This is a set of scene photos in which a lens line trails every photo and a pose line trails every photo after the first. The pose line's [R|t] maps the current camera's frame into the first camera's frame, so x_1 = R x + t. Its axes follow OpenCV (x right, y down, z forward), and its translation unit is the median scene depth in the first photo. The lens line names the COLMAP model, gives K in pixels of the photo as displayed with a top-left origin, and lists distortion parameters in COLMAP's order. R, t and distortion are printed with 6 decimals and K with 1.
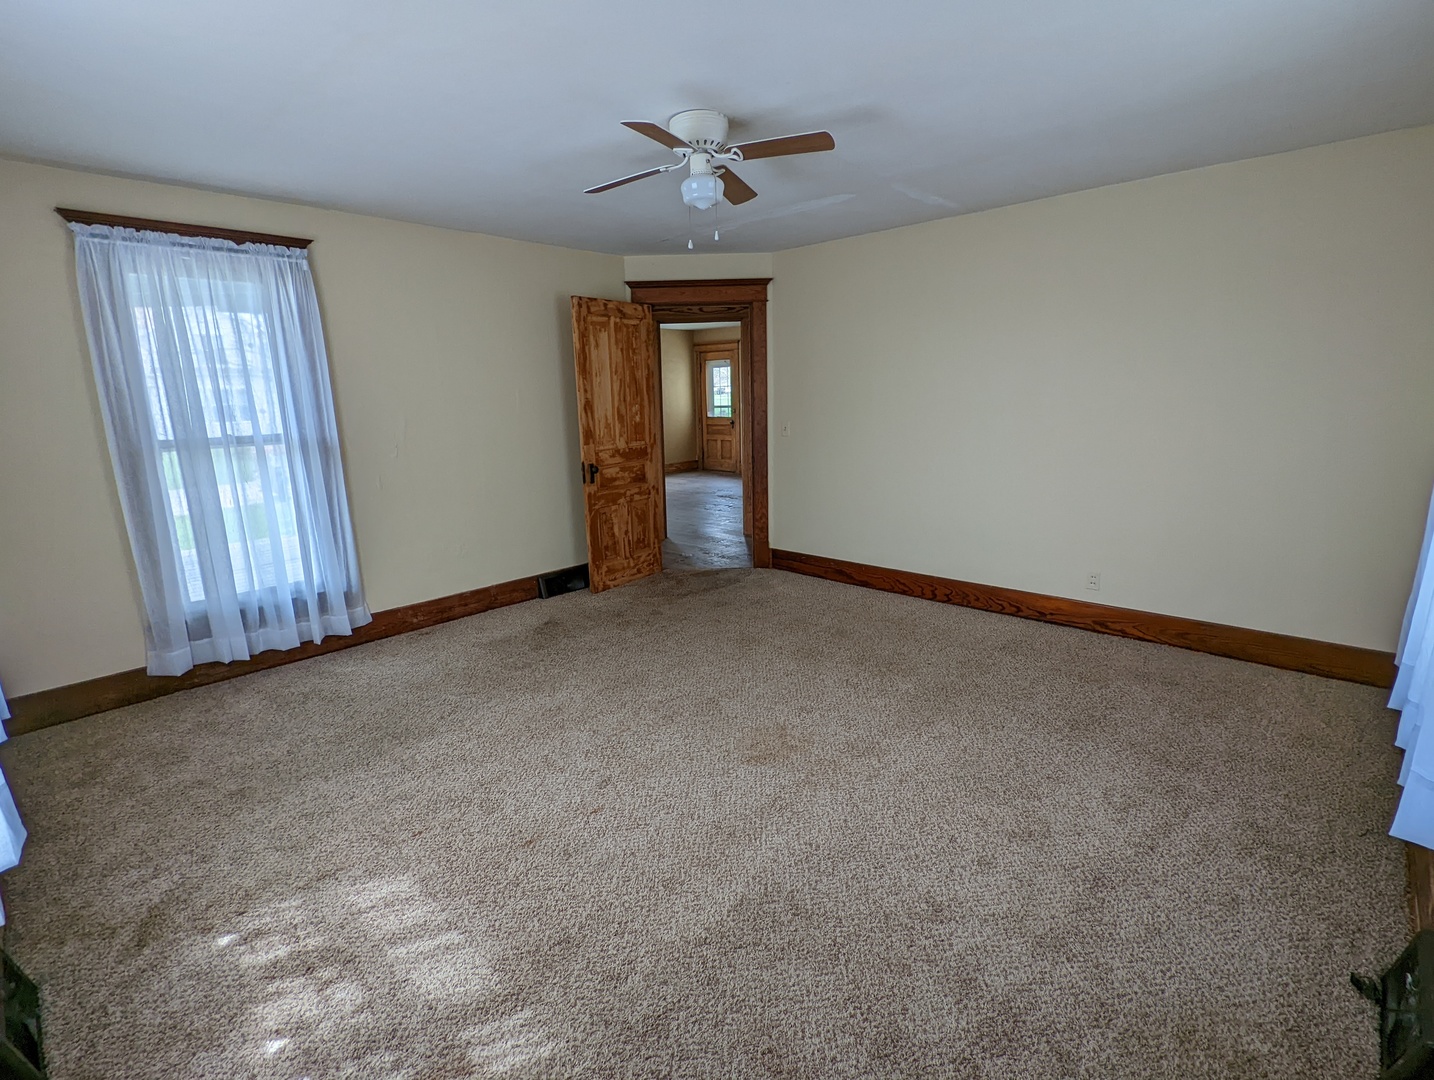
lens RADIAL K [[680.4, 0, 713.8], [0, 680.4, 539.4], [0, 0, 1]] dist [0.003381, -0.002610]
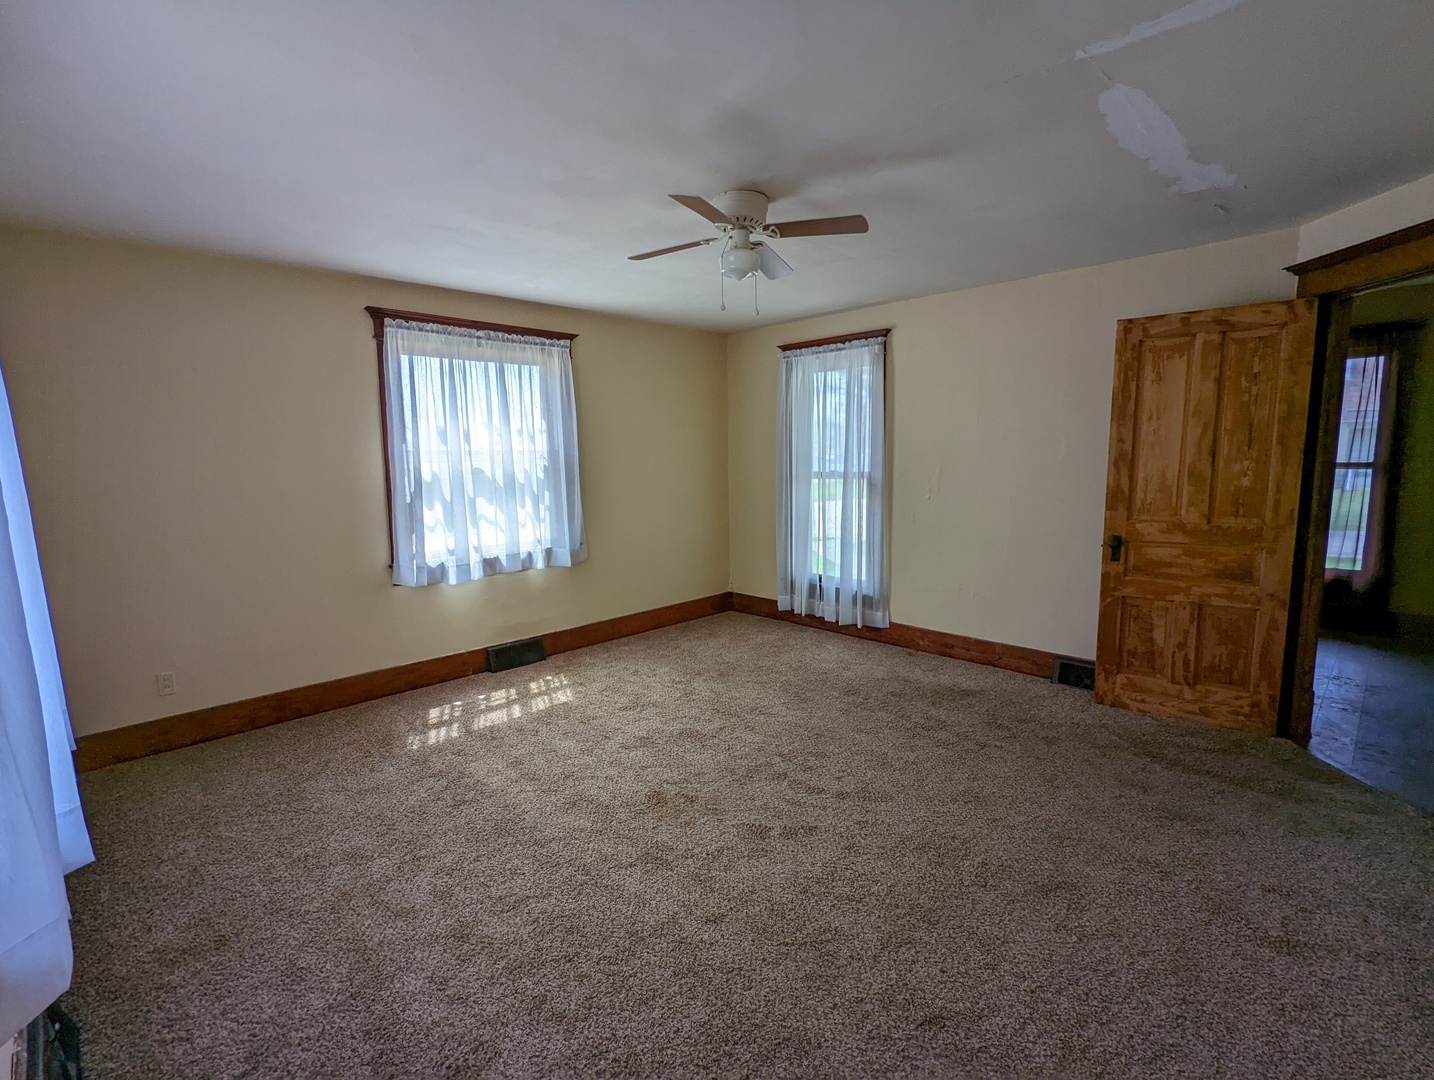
lens RADIAL K [[680.4, 0, 713.8], [0, 680.4, 539.4], [0, 0, 1]] dist [0.003381, -0.002610]
pose [[-0.035982, 0.153716, -0.987460, 0.609295], [-0.194632, 0.968101, 0.157794, -0.145223], [0.980216, 0.197869, -0.004916, 0.588560]]
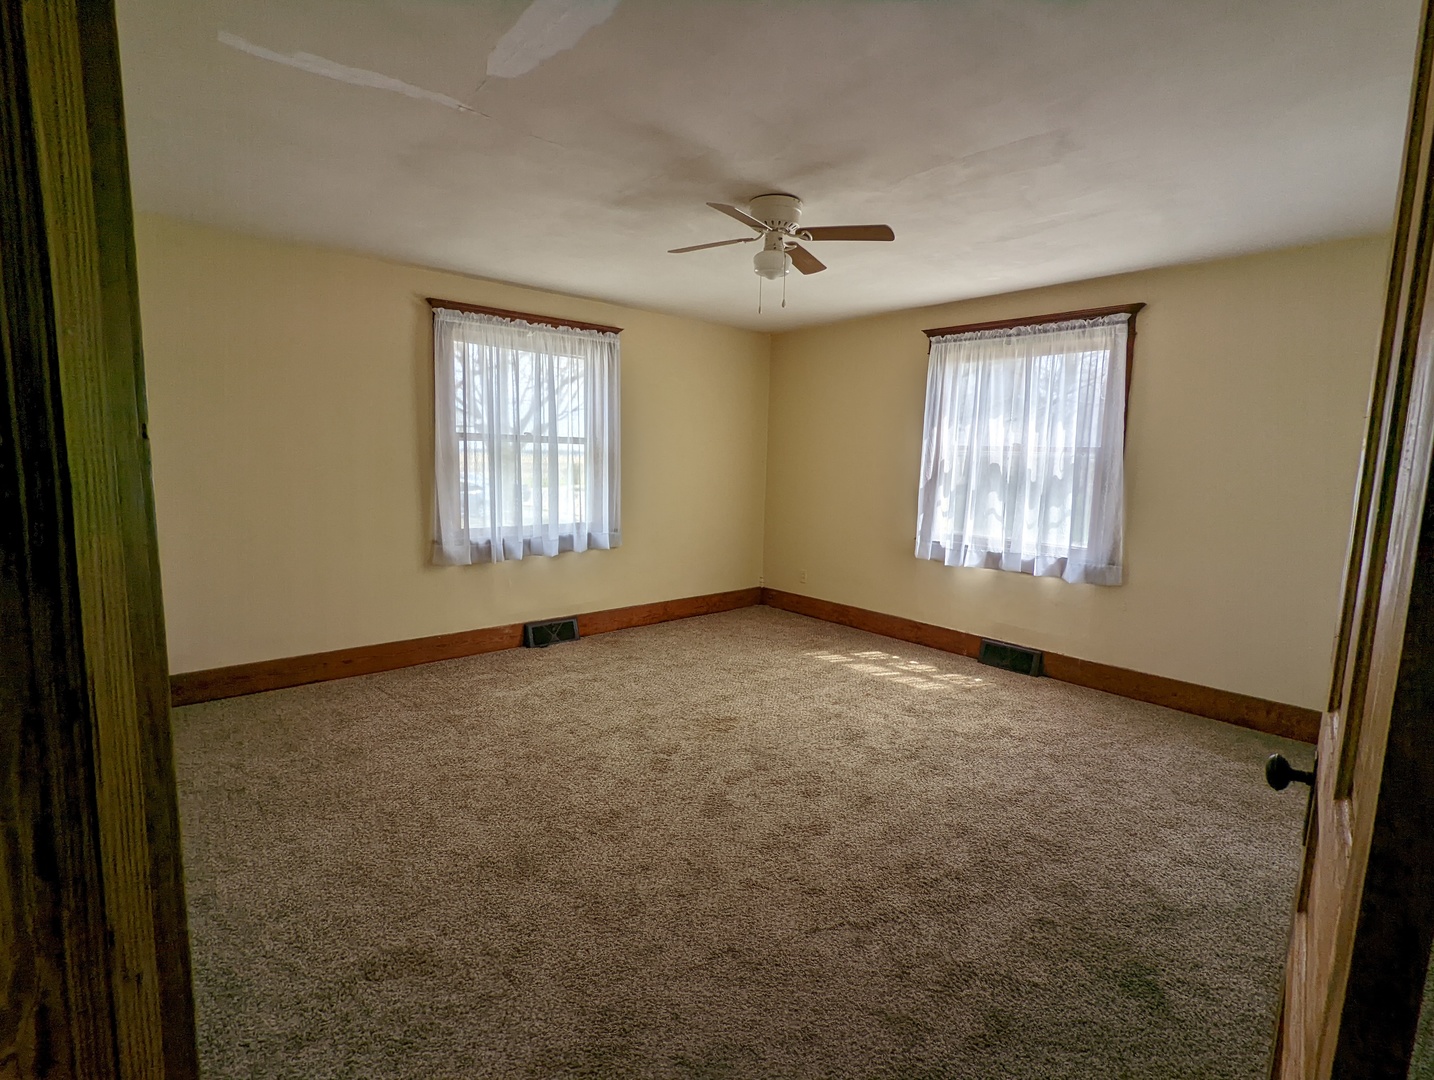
lens RADIAL K [[680.4, 0, 713.8], [0, 680.4, 539.4], [0, 0, 1]] dist [0.003381, -0.002610]
pose [[-0.996308, -0.011599, 0.085060, -0.006486], [0.017131, 0.944037, 0.329395, -0.253400], [-0.084120, 0.329636, -0.940353, 1.229684]]
